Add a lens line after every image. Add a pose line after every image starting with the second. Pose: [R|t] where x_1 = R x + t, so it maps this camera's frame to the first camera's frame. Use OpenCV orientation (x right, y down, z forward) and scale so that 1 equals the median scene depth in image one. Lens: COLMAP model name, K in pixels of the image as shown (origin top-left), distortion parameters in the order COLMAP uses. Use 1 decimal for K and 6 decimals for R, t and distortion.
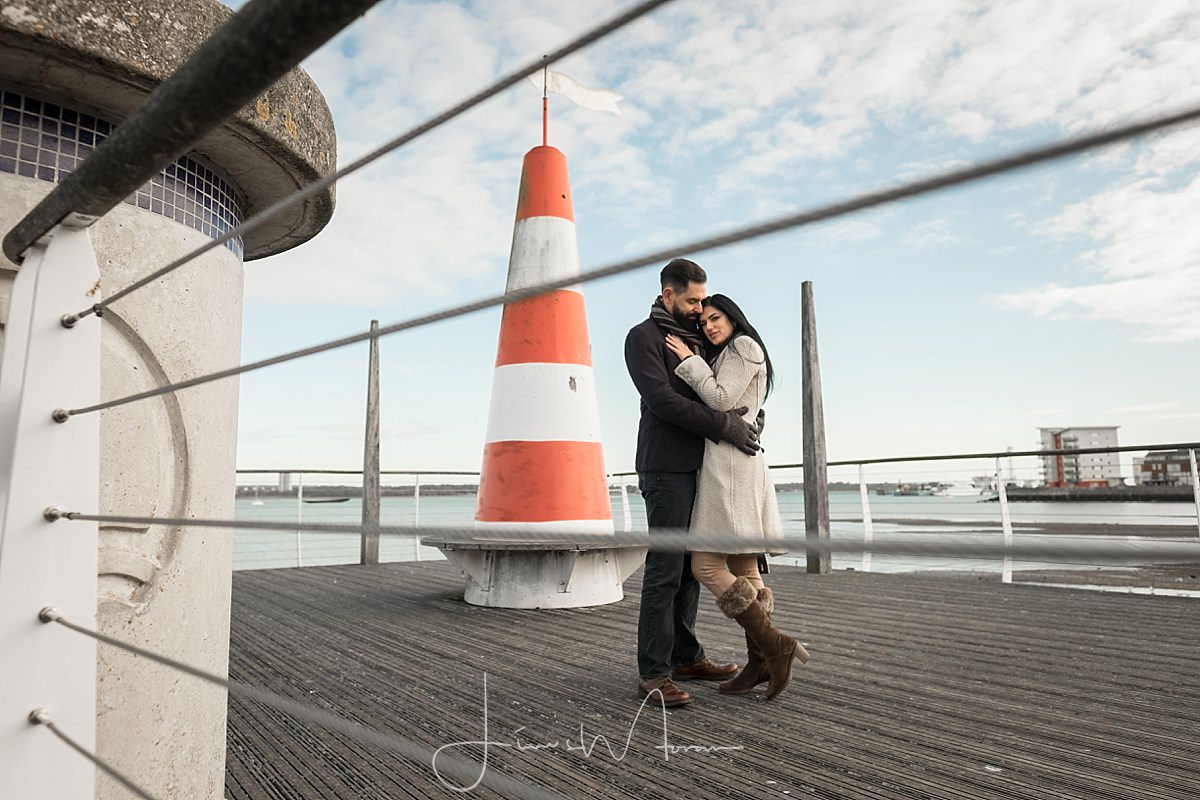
lens RADIAL K [[855.2, 0, 595.1], [0, 855.2, 401.9], [0, 0, 1]] dist [-0.010862, -0.002213]
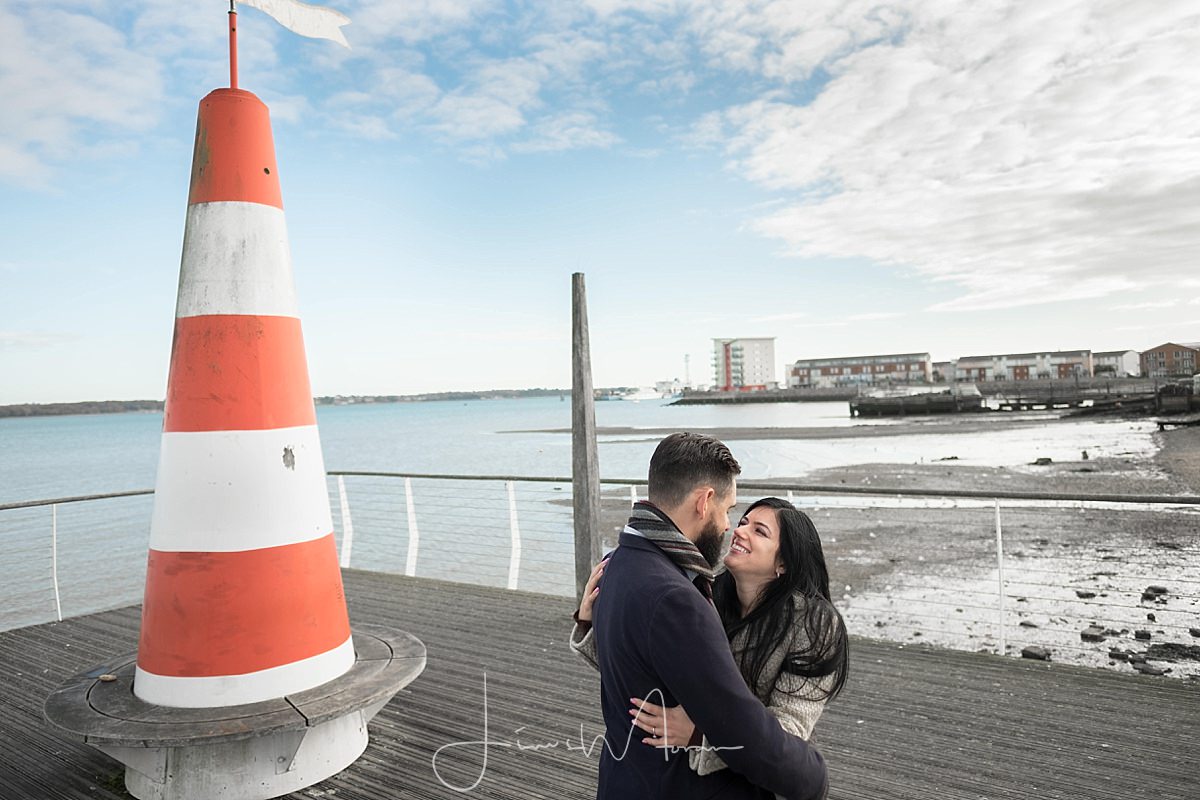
lens RADIAL K [[855.2, 0, 596.2], [0, 855.2, 398.6], [0, 0, 1]] dist [-0.010862, -0.002213]
pose [[0.940770, -0.021167, 0.338384, -0.018511], [-0.013682, 0.994866, 0.100270, -0.103899], [-0.338769, -0.098960, 0.935651, 0.210105]]
